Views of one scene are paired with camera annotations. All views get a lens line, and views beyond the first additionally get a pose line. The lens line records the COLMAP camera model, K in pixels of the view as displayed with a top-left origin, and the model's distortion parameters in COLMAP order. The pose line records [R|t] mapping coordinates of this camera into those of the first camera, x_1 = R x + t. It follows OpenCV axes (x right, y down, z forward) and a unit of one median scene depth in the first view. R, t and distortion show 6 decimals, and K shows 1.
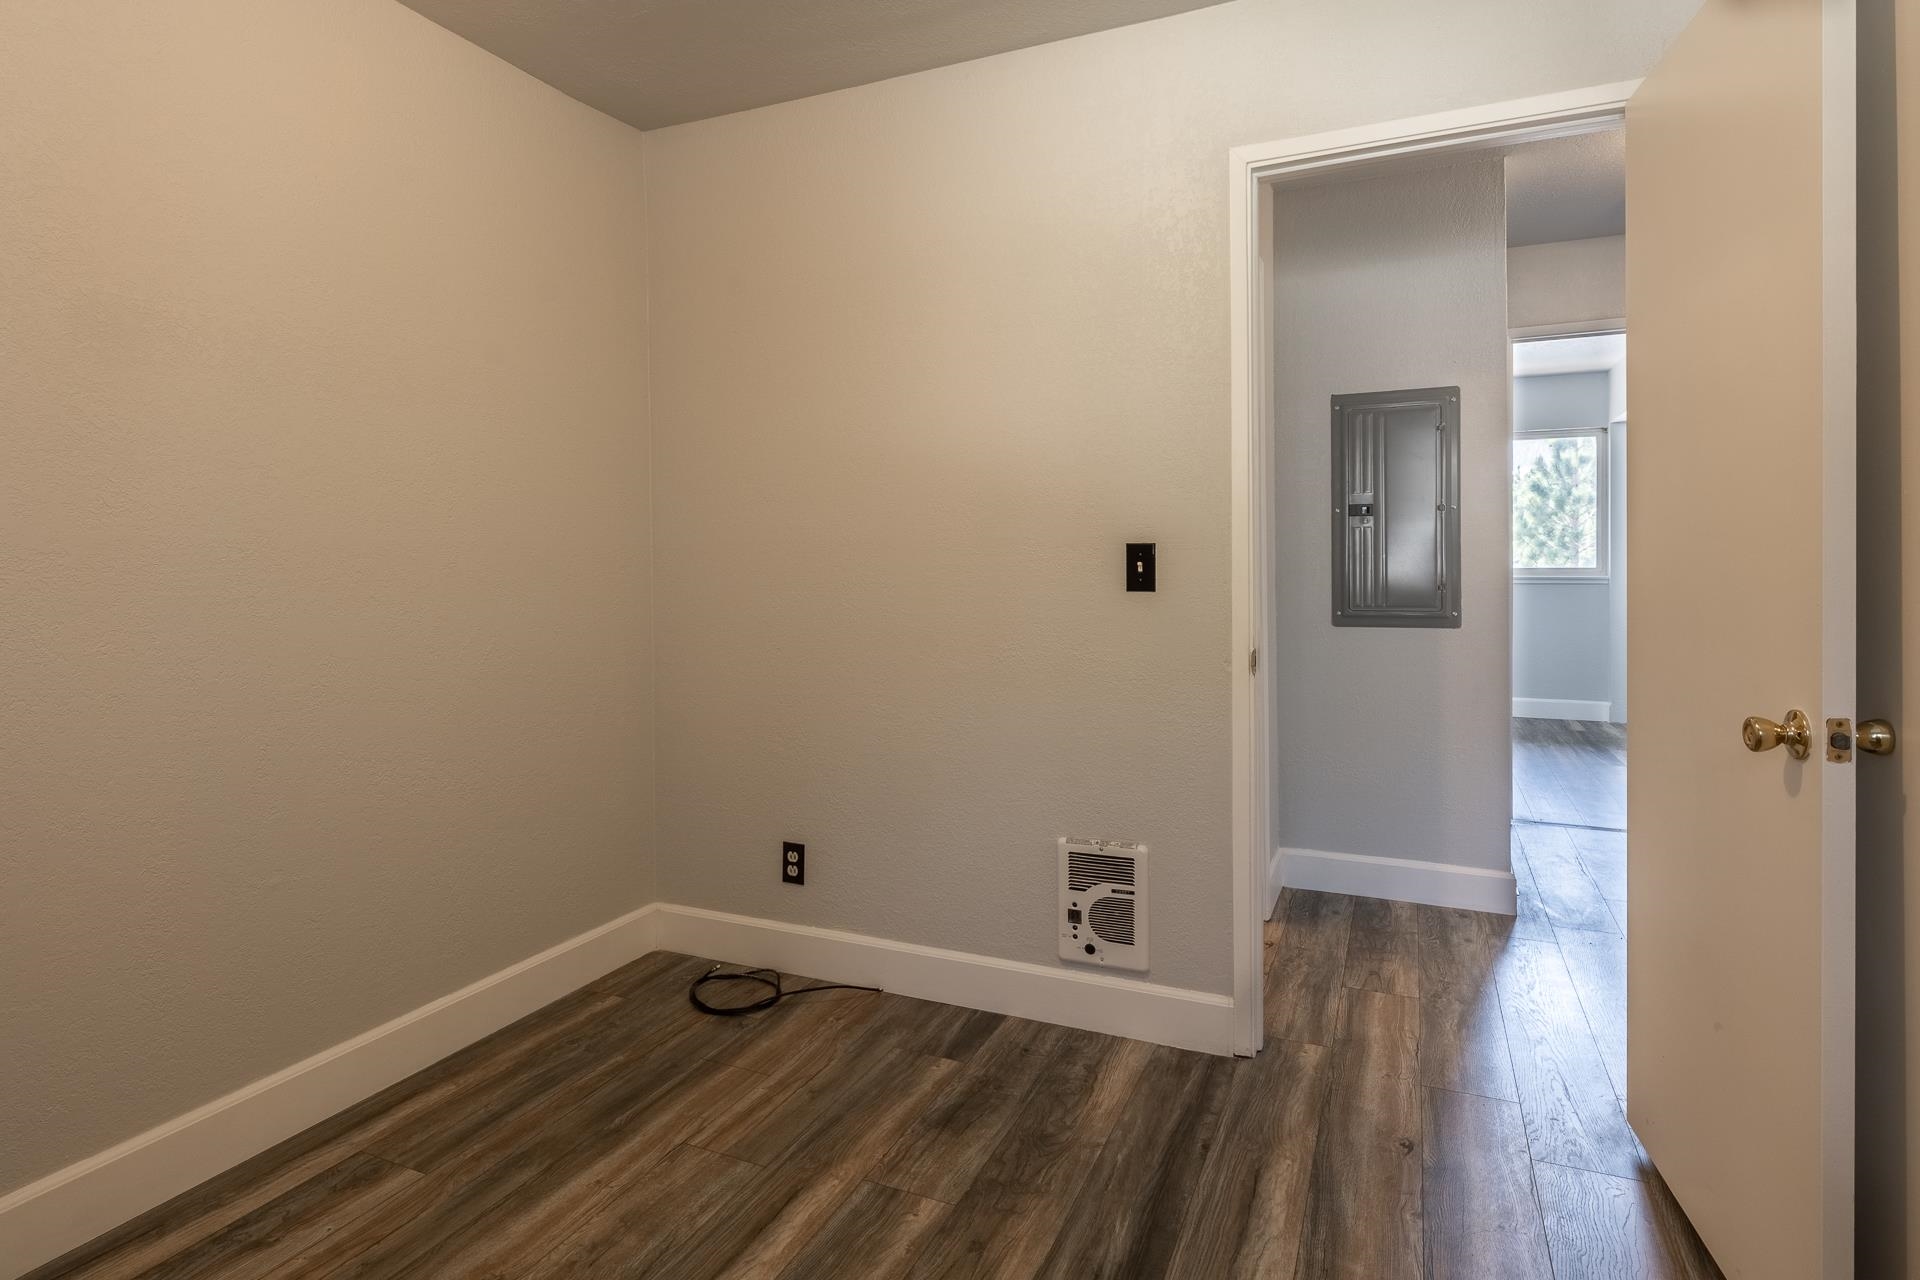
lens RADIAL K [[1016.2, 0, 923.8], [0, 1016.2, 572.6], [0, 0, 1]] dist [-0.001349, -0.002701]
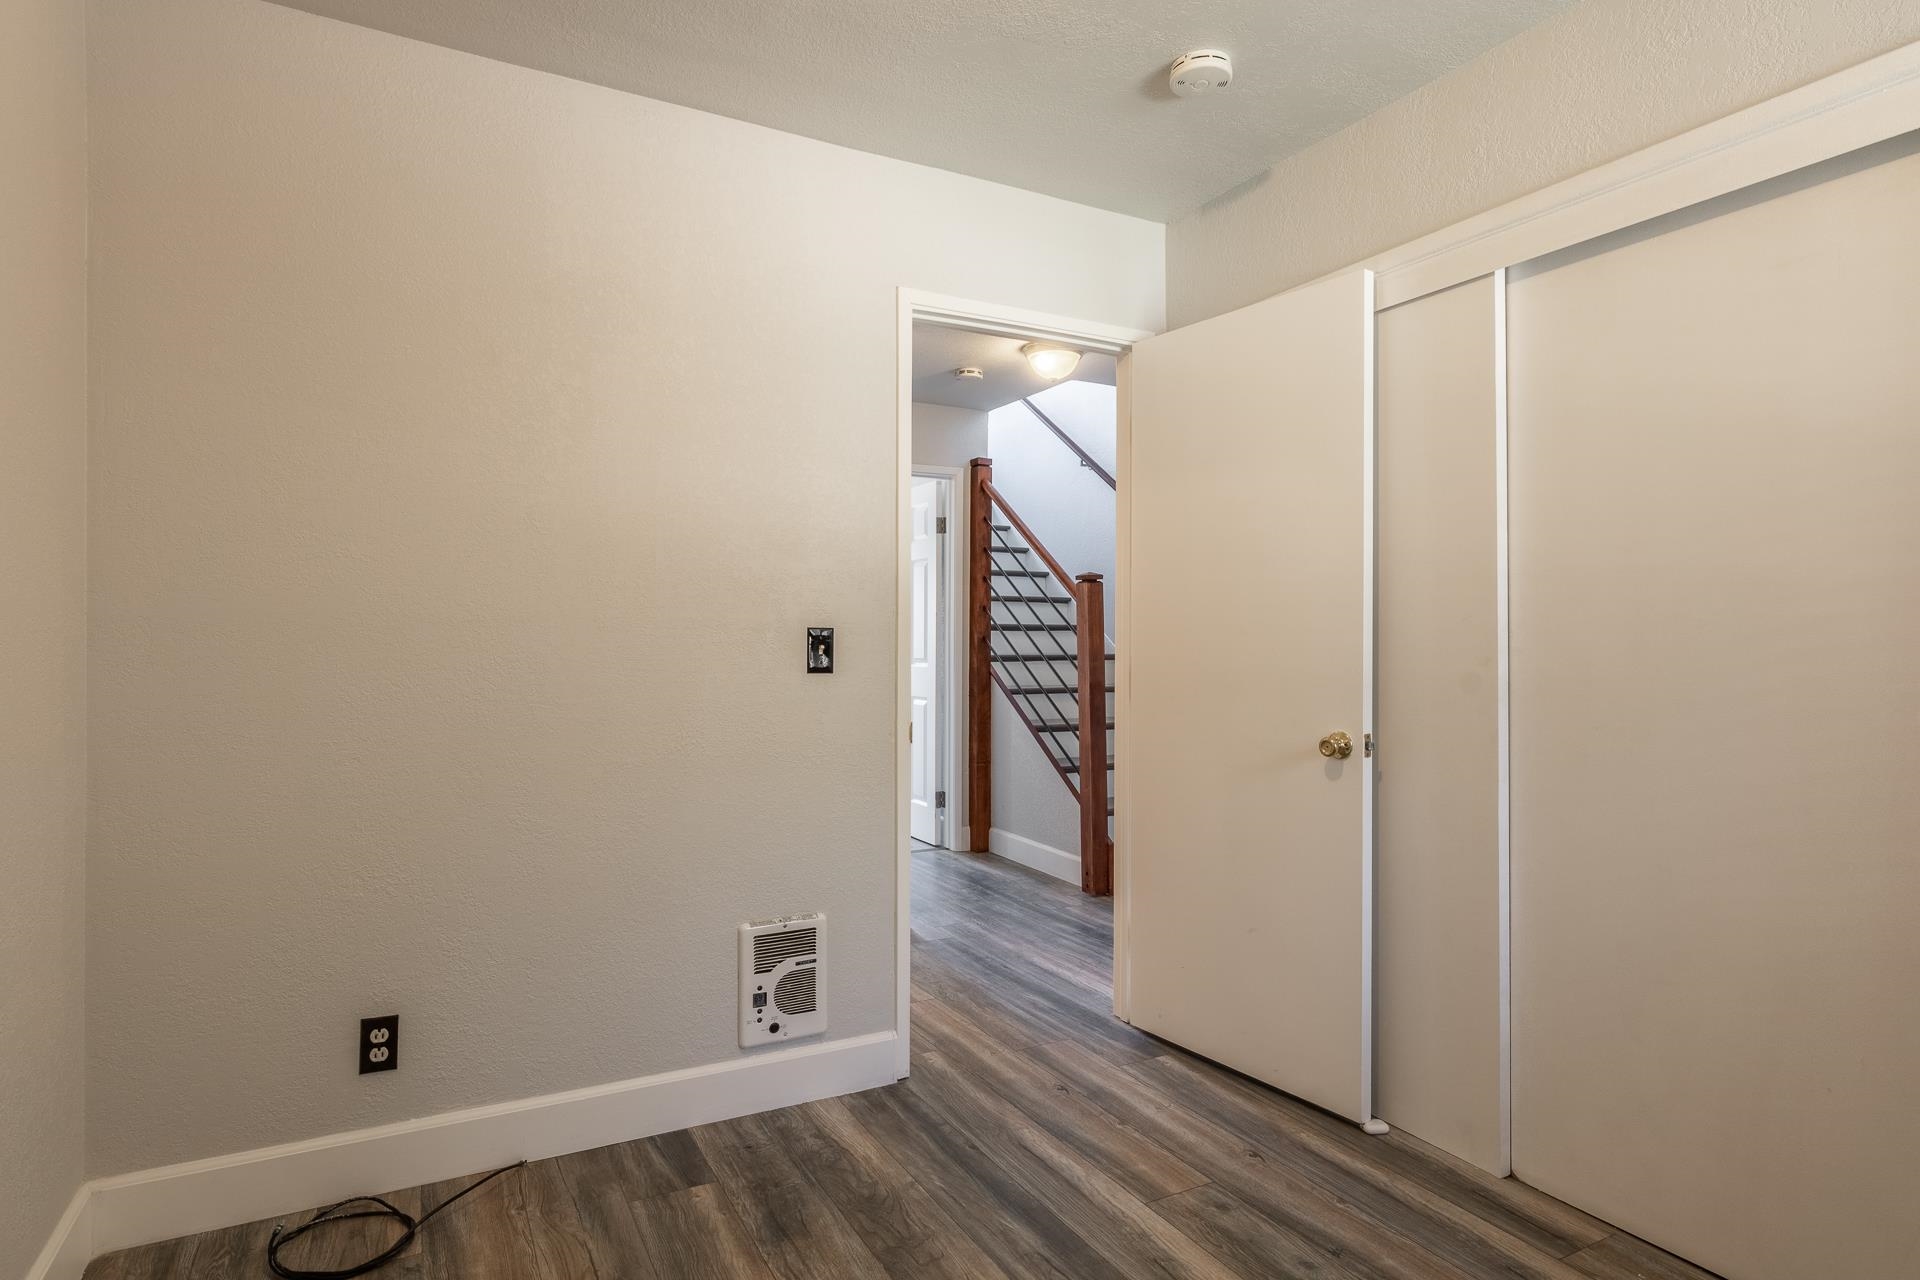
lens RADIAL K [[1016.2, 0, 953.6], [0, 1016.2, 642.0], [0, 0, 1]] dist [-0.001349, -0.002701]
pose [[0.608597, 0.012670, 0.793378, -0.541396], [-0.000571, 0.999879, -0.015530, 0.002400], [-0.793479, 0.008999, 0.608531, 0.243251]]
